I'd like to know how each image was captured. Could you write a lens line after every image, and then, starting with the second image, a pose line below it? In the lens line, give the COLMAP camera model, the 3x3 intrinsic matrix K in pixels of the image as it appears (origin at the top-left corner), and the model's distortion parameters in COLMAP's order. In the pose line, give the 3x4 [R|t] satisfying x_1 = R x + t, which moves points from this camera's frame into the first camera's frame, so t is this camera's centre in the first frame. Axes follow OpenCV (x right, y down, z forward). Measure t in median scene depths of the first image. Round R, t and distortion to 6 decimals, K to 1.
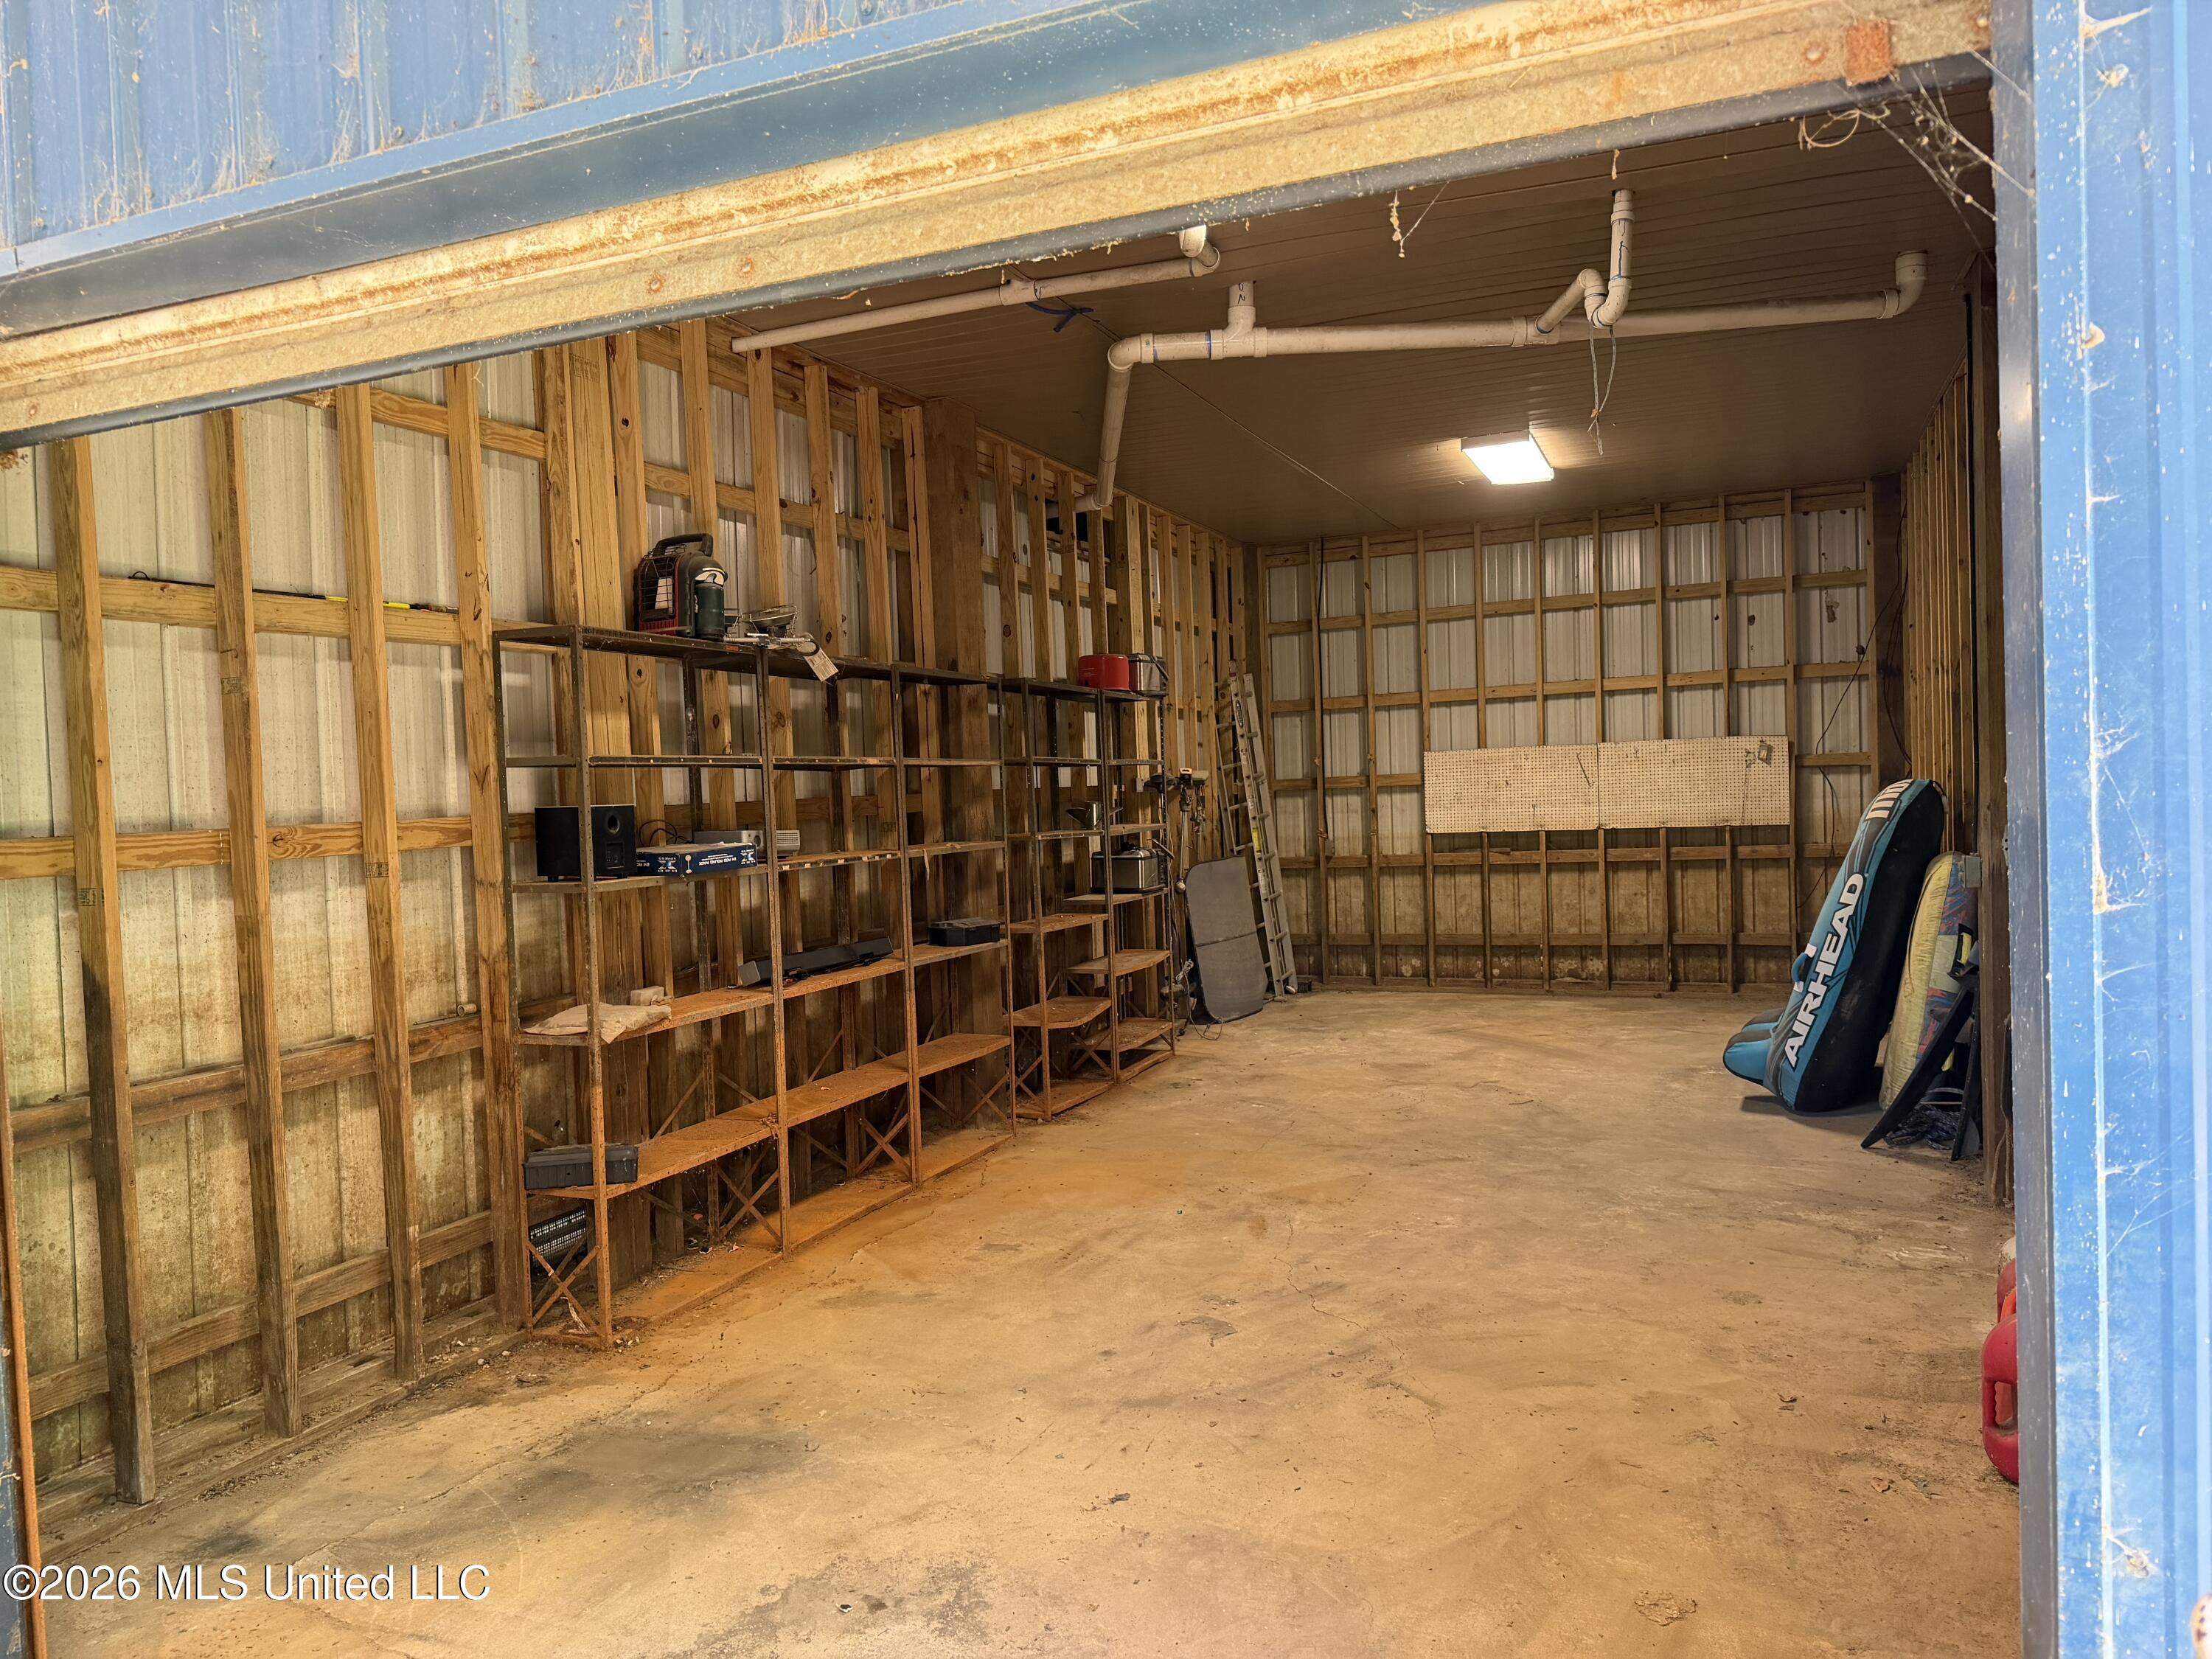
lens RADIAL K [[1716.9, 0, 1106.0], [0, 1716.9, 829.5], [0, 0, 1]] dist [0.007238, -0.019622]
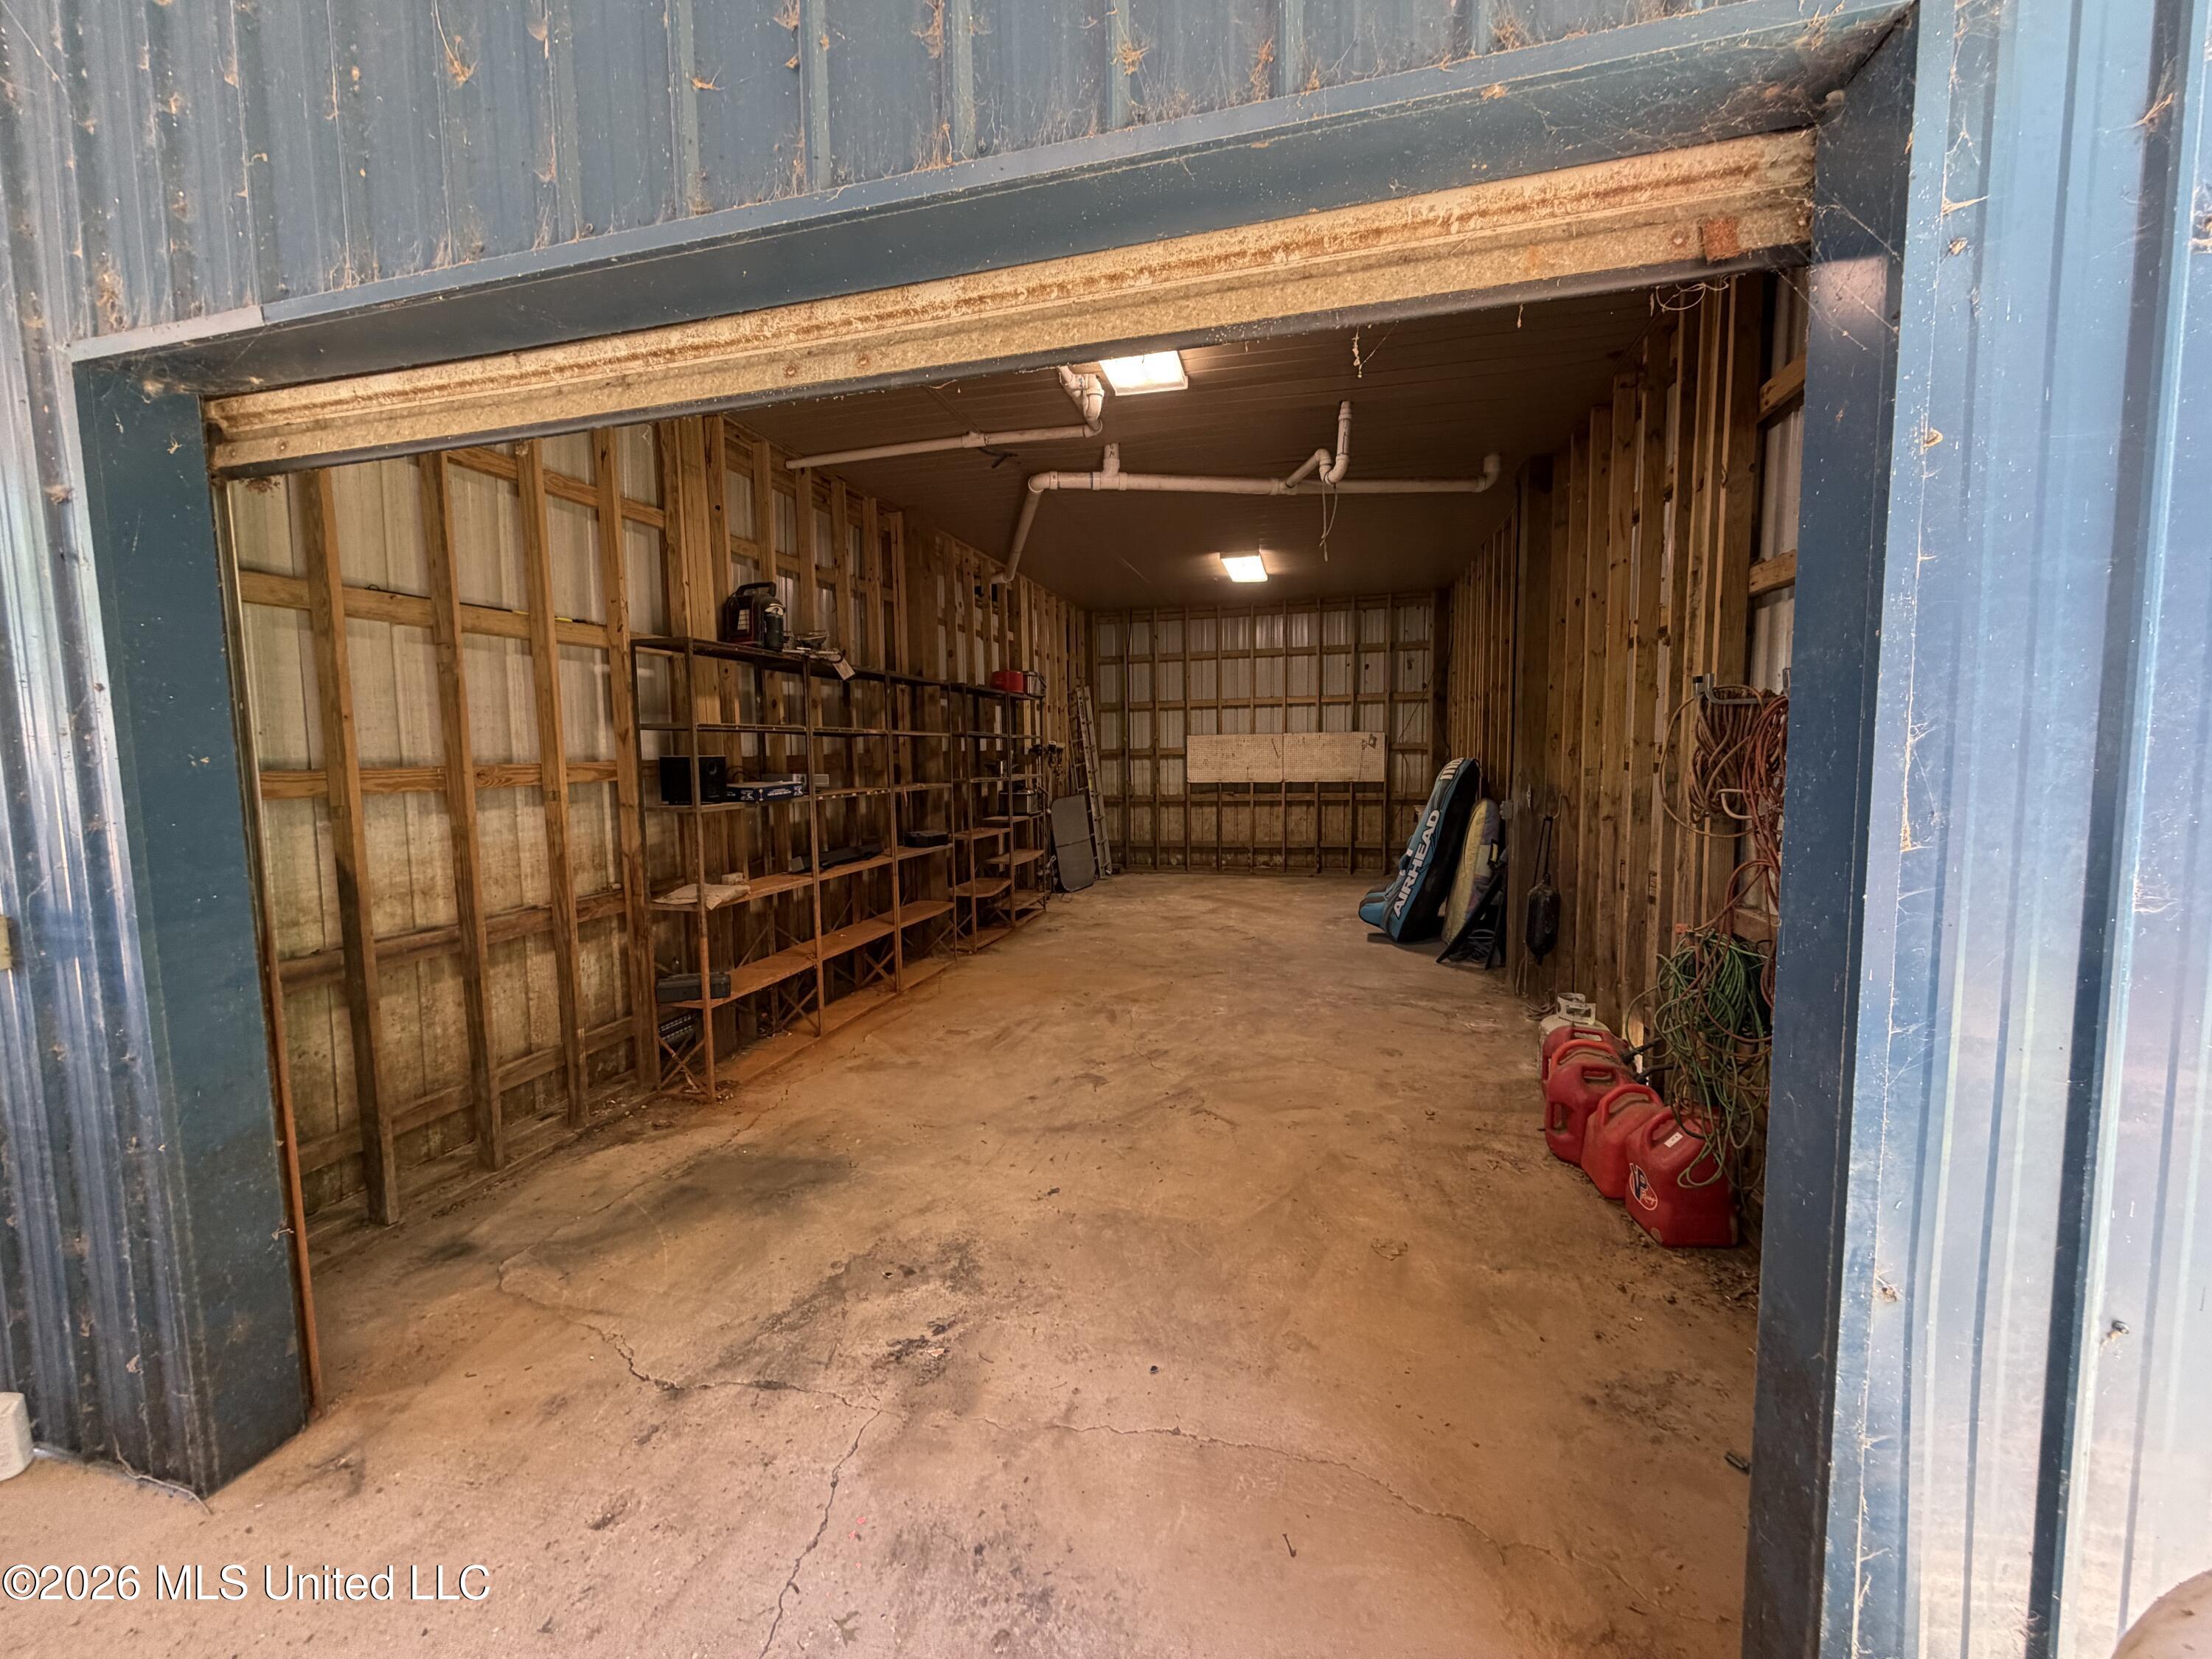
lens RADIAL K [[942.8, 0, 1106.0], [0, 942.8, 829.5], [0, 0, 1]] dist [-0.000365, -0.000286]
pose [[0.989071, 0.010693, 0.147053, -0.069598], [-0.018714, 0.998405, 0.053268, -0.000105], [-0.146249, -0.055437, 0.987693, 0.119105]]
